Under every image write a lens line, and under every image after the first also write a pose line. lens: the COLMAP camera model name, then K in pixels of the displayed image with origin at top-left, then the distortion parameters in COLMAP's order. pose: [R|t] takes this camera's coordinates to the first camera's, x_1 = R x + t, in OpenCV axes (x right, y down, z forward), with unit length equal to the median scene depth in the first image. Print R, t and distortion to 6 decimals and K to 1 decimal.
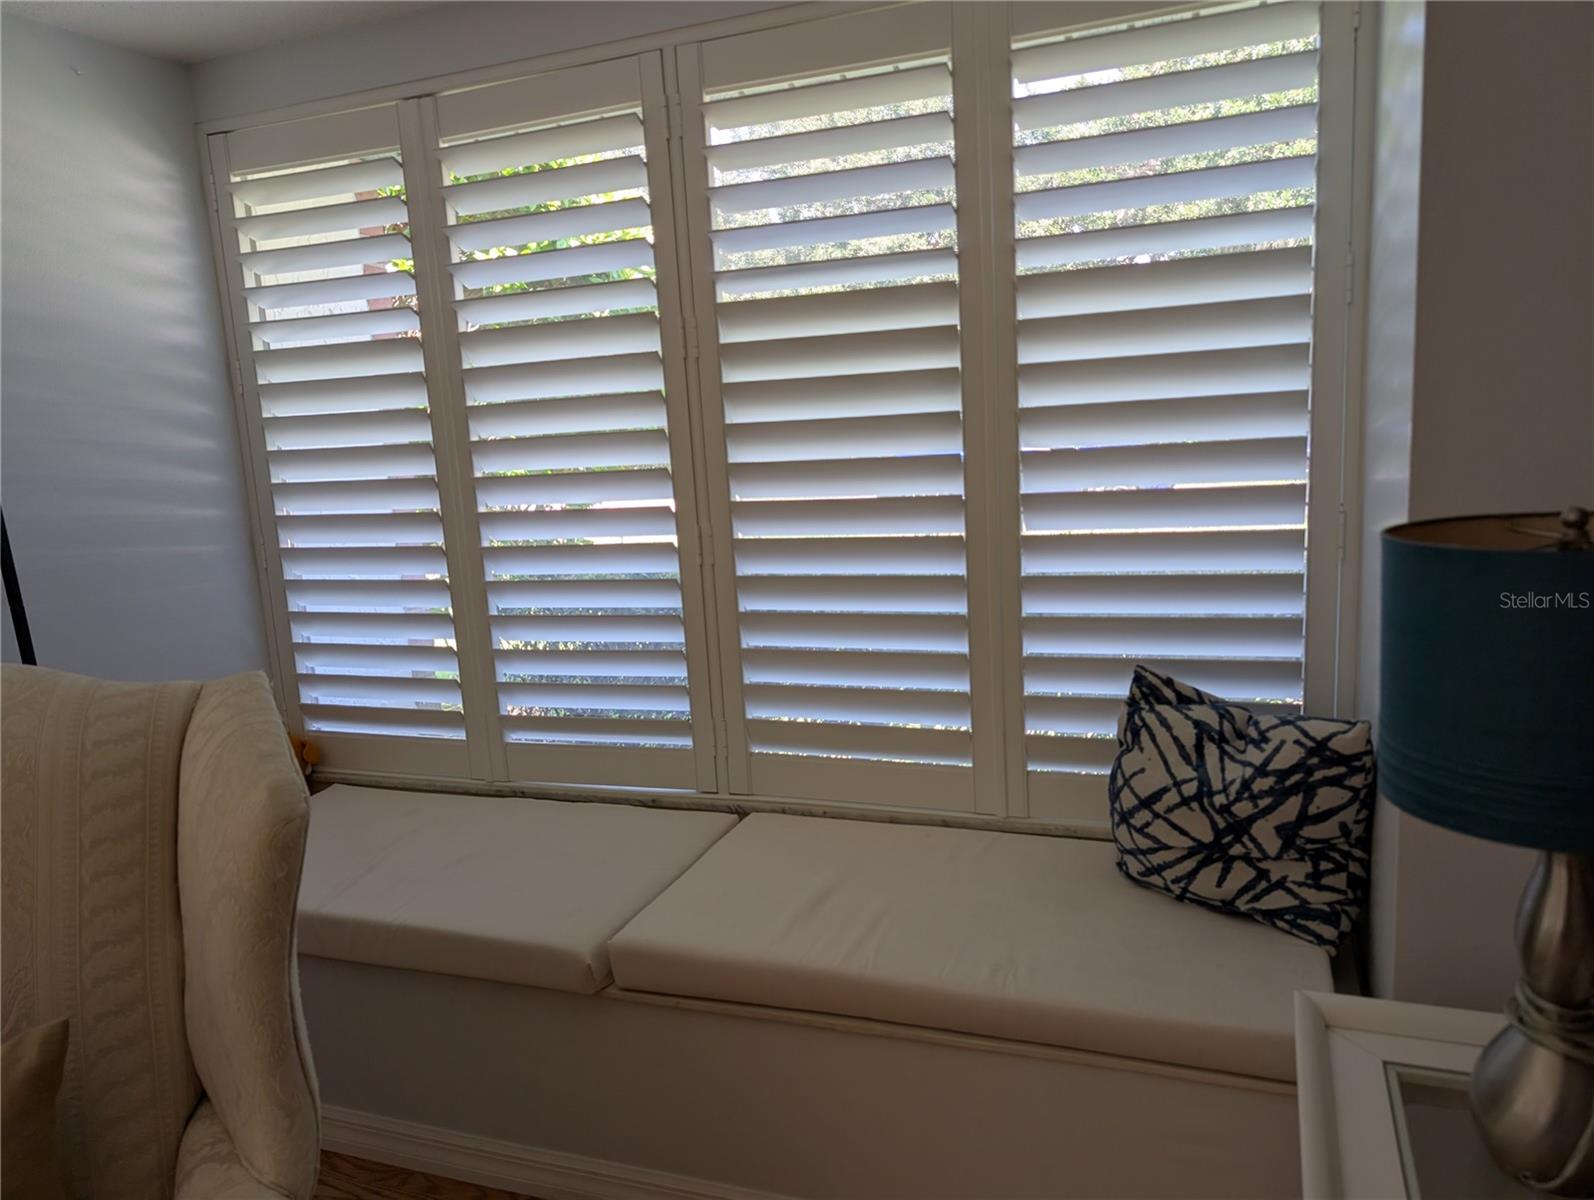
lens RADIAL K [[1121.1, 0, 797.3], [0, 1121.1, 588.4], [0, 0, 1]] dist [0.003908, -0.006494]
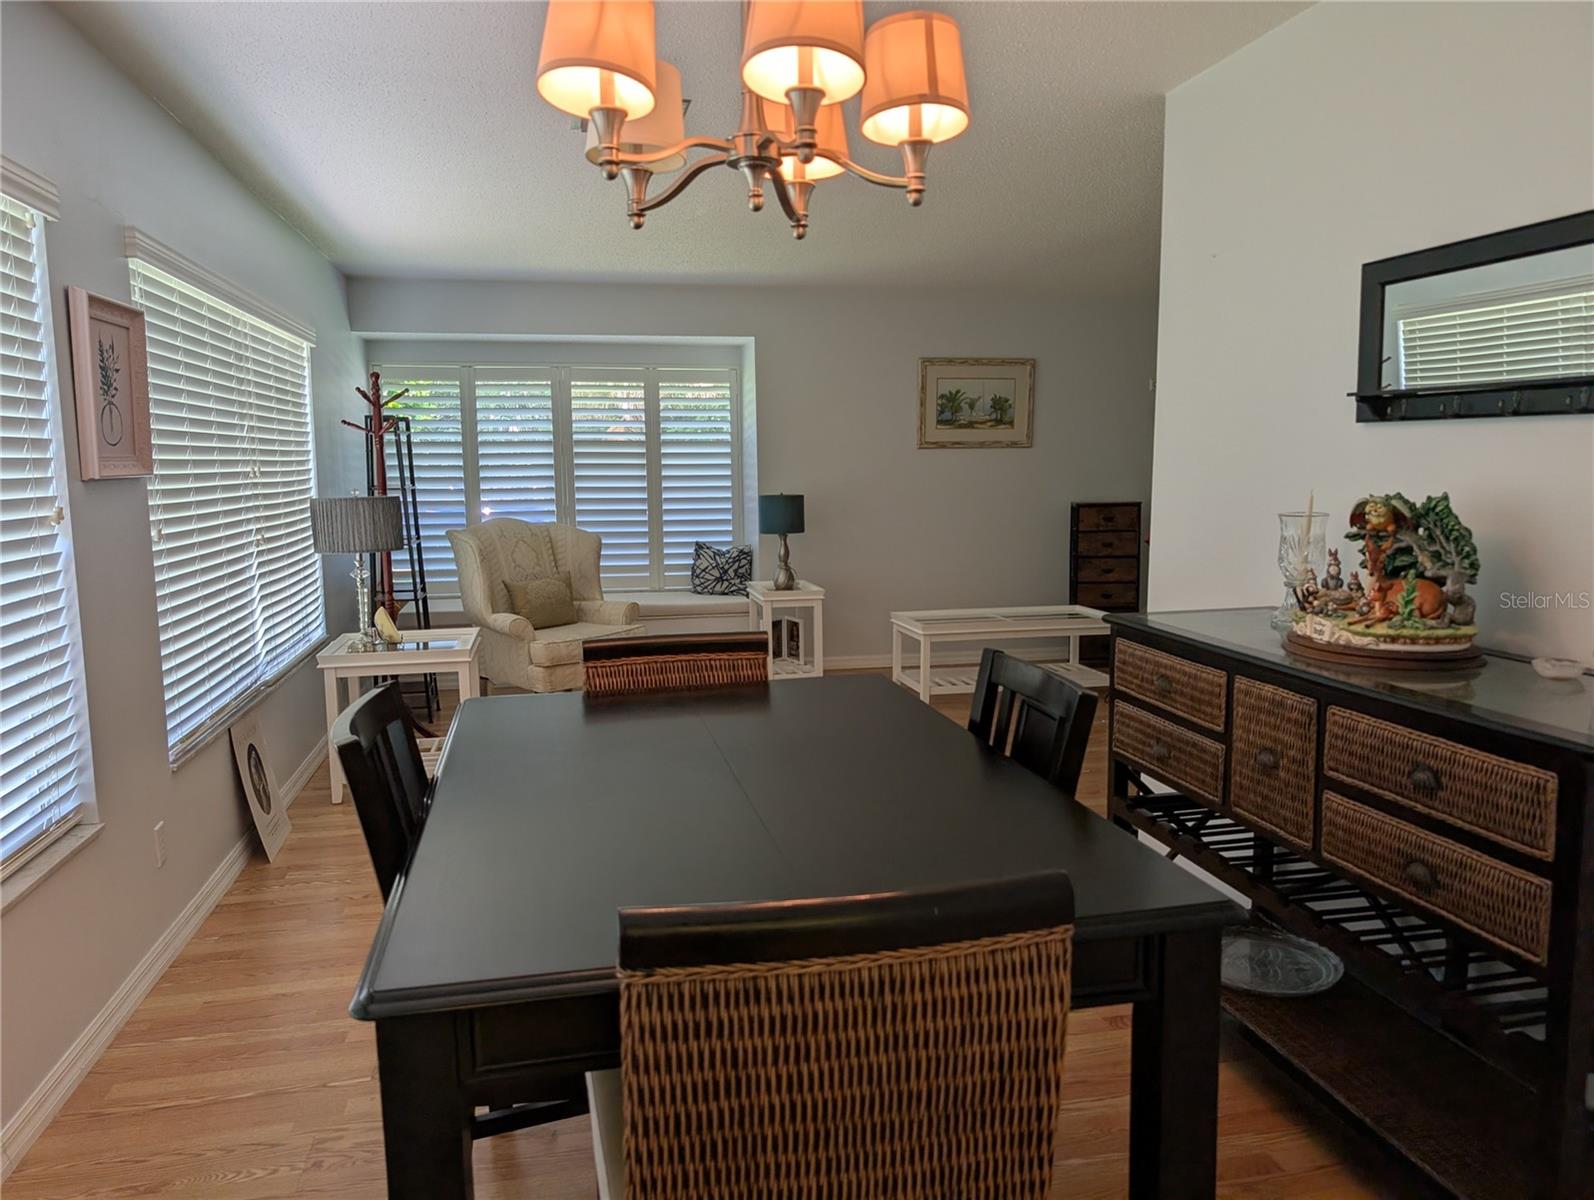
lens RADIAL K [[1121.1, 0, 797.3], [0, 1121.1, 588.4], [0, 0, 1]] dist [0.003908, -0.006494]
pose [[0.831845, -0.005239, 0.554983, -1.711595], [0.049685, 0.996644, -0.065062, 0.547109], [-0.552780, 0.081696, 0.829313, -2.640457]]
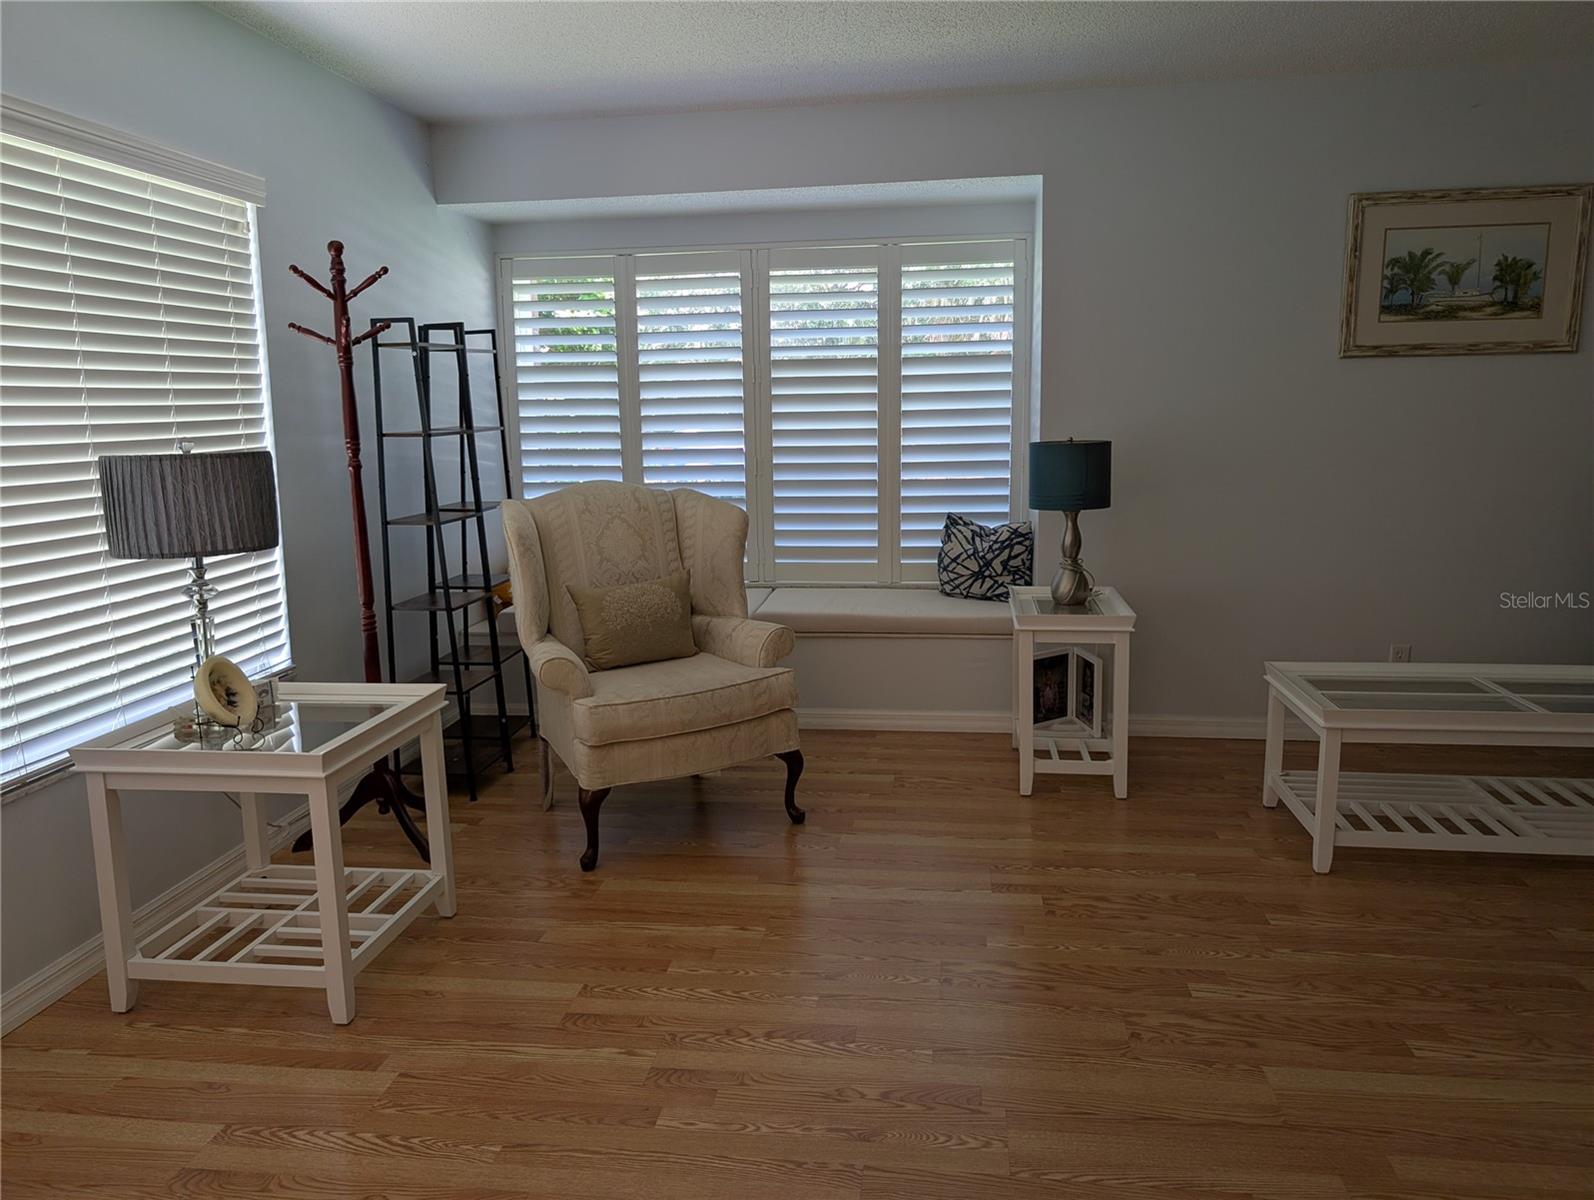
lens RADIAL K [[1113.0, 0, 766.6], [0, 1113.0, 568.2], [0, 0, 1]] dist [-0.002769, -0.003389]
pose [[0.976751, 0.012550, 0.214009, -0.683877], [-0.005515, 0.999426, -0.033436, 0.301757], [-0.214306, 0.031478, 0.976259, -1.470088]]
